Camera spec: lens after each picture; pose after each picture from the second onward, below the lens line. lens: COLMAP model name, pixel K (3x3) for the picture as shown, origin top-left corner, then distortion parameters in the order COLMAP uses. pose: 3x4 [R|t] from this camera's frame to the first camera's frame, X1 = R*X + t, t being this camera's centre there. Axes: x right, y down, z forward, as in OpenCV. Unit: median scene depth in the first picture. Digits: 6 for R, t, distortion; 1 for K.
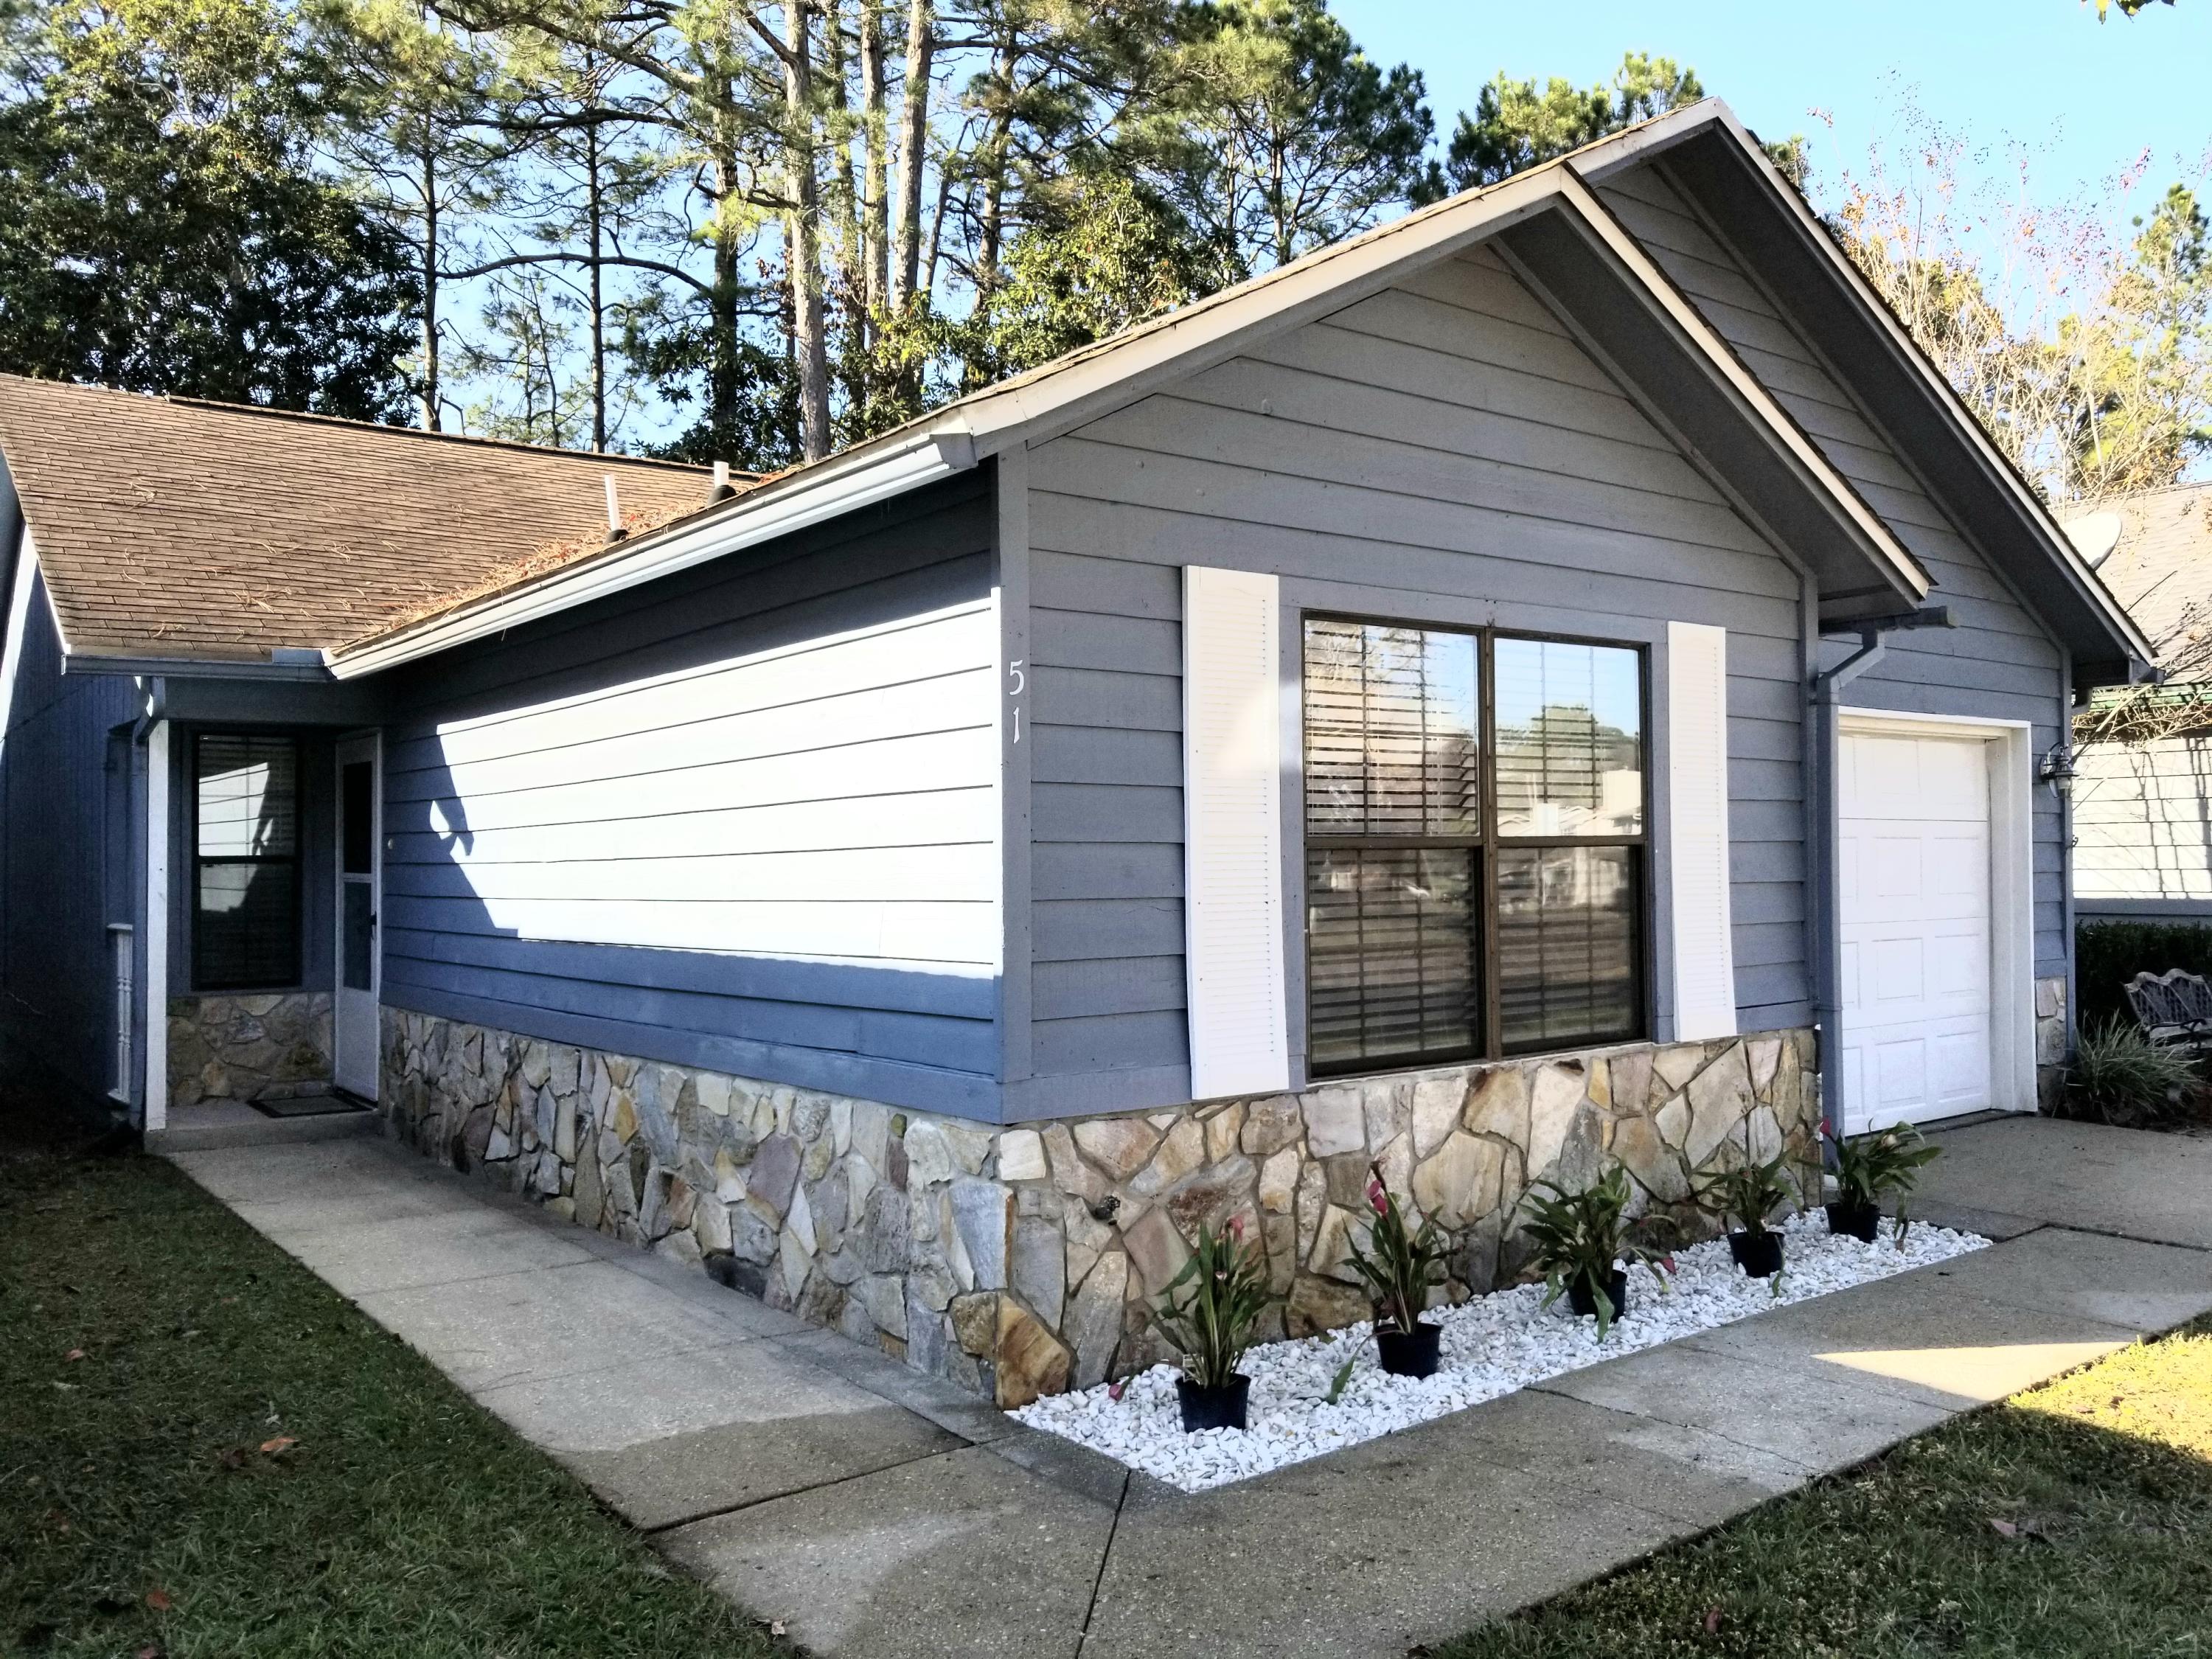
lens RADIAL K [[1730.3, 0, 1106.0], [0, 1730.3, 829.5], [0, 0, 1]] dist [0.000416, -0.047288]
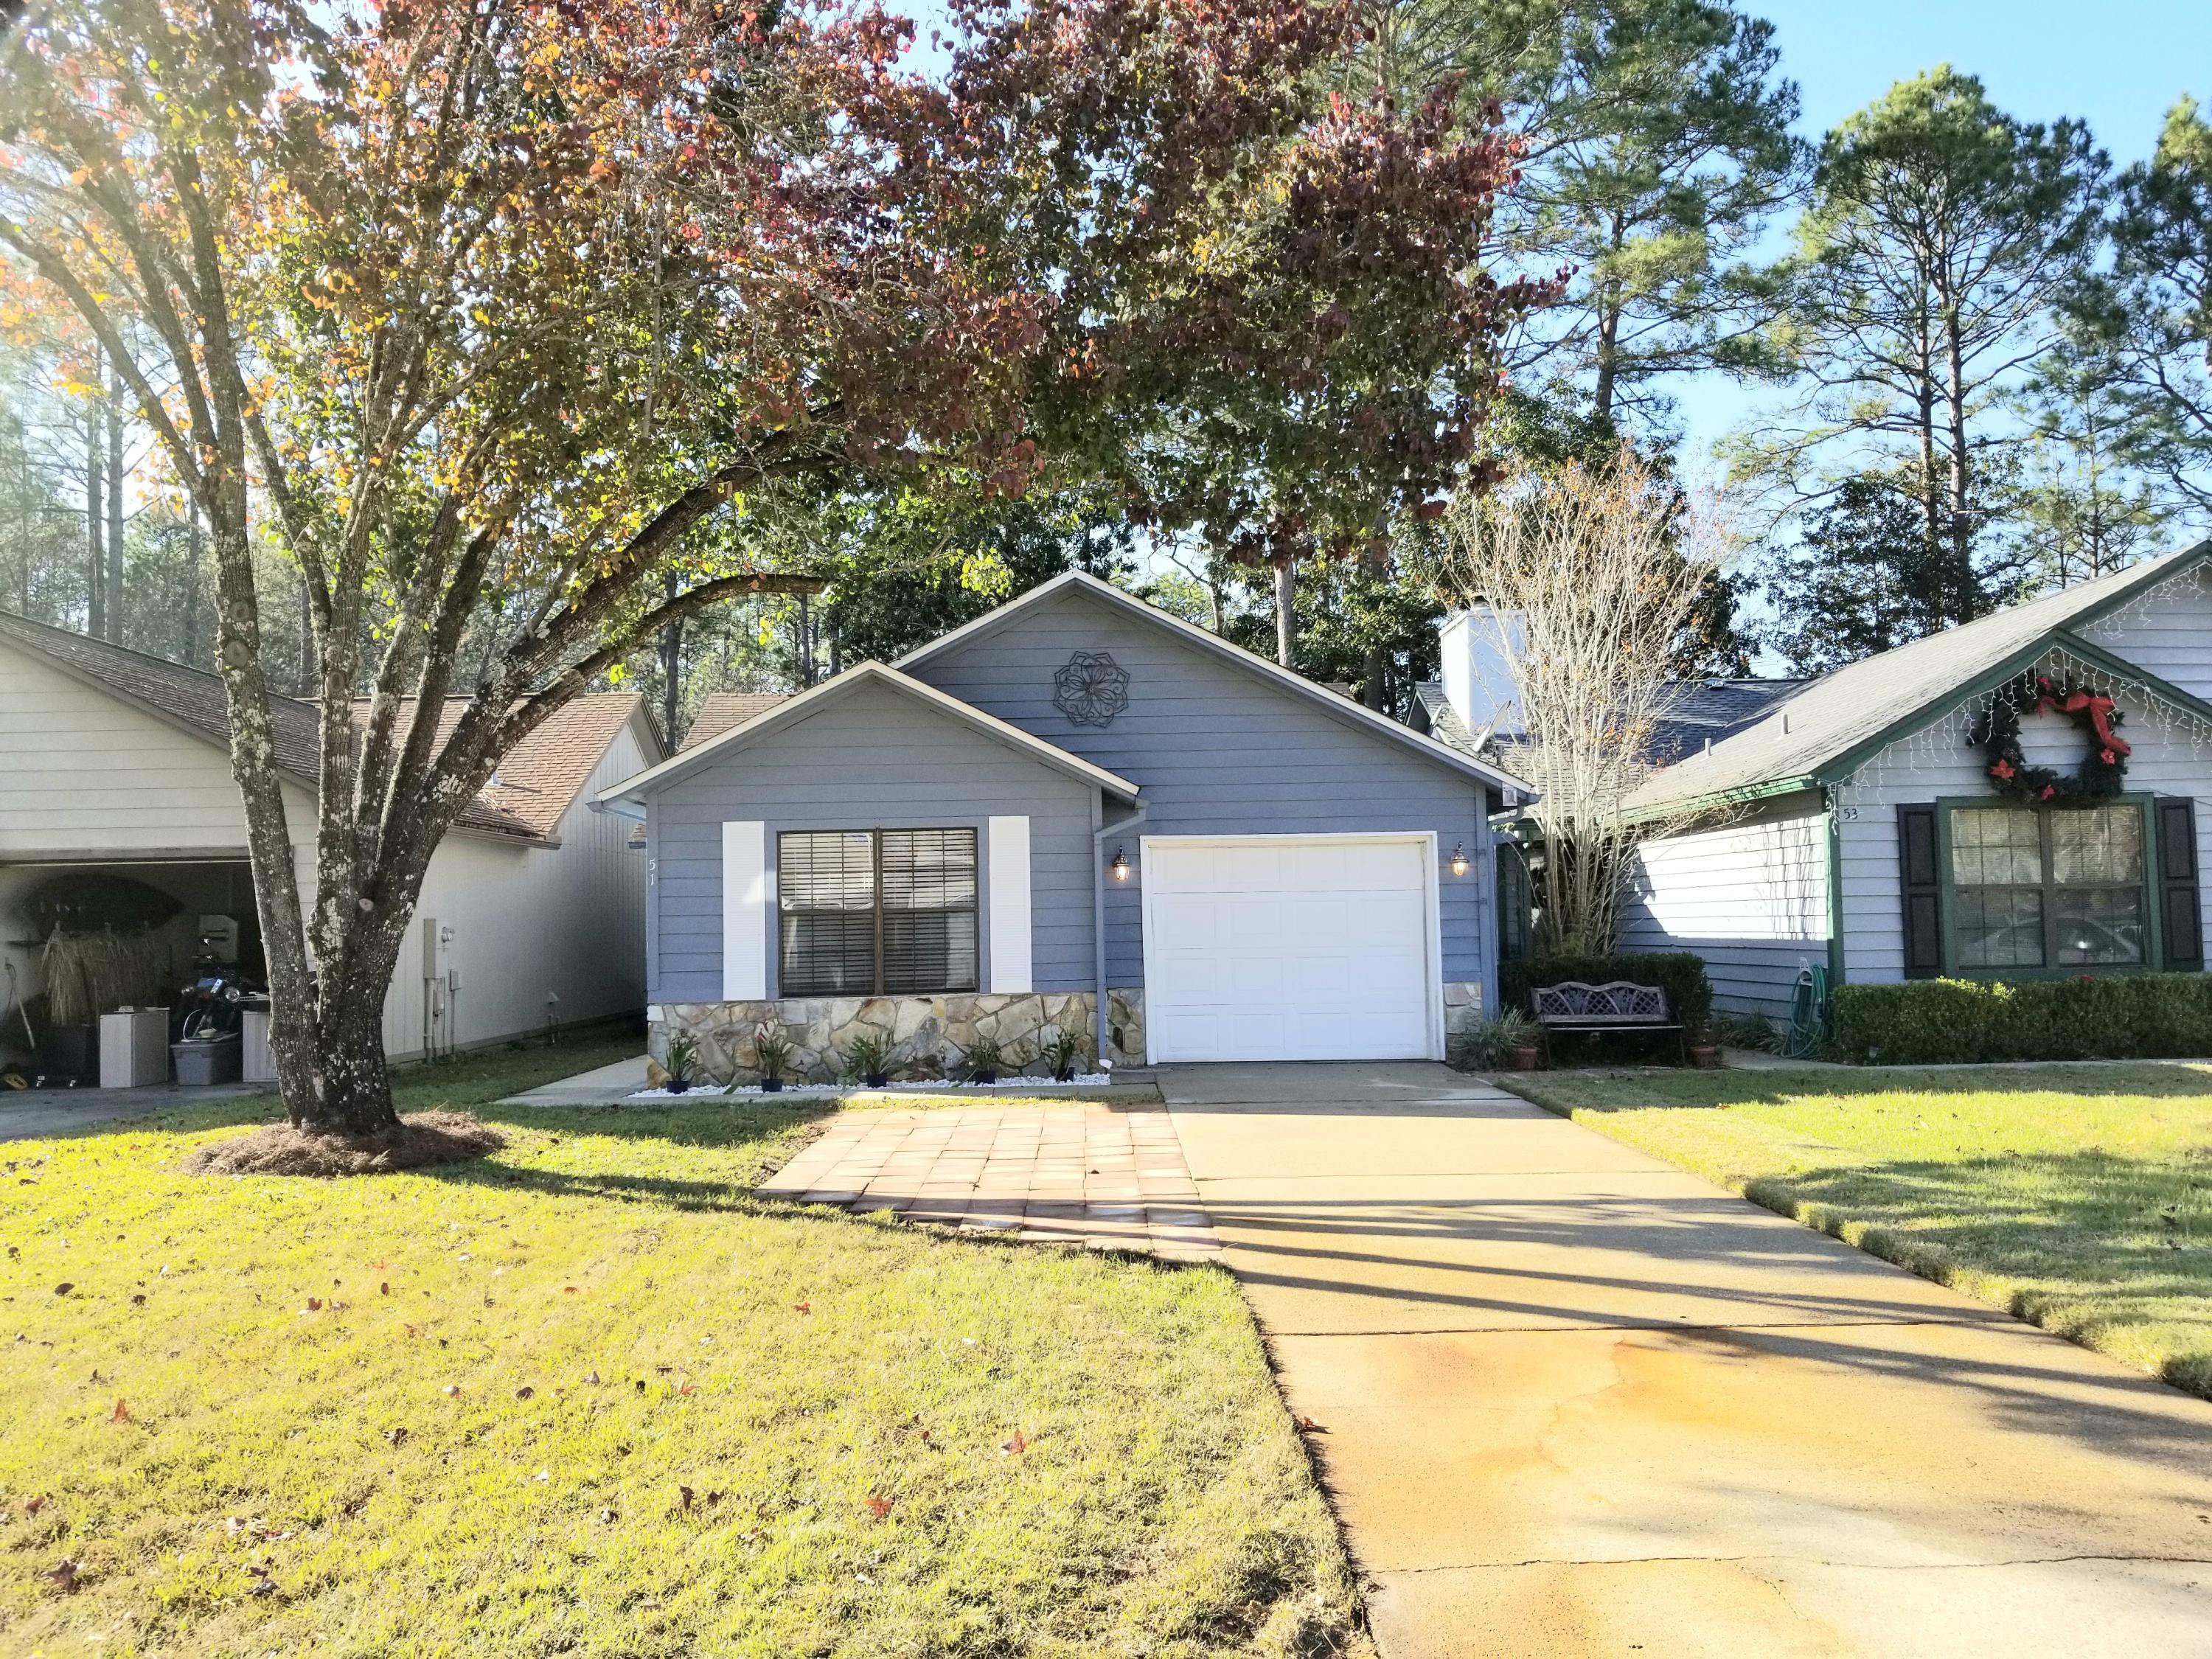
lens RADIAL K [[1730.3, 0, 1106.0], [0, 1730.3, 829.5], [0, 0, 1]] dist [0.000416, -0.047288]
pose [[0.844244, -0.047041, -0.533890, 1.828876], [0.023732, 0.998445, -0.050445, 0.022898], [0.535433, 0.029918, 0.844048, -0.971231]]
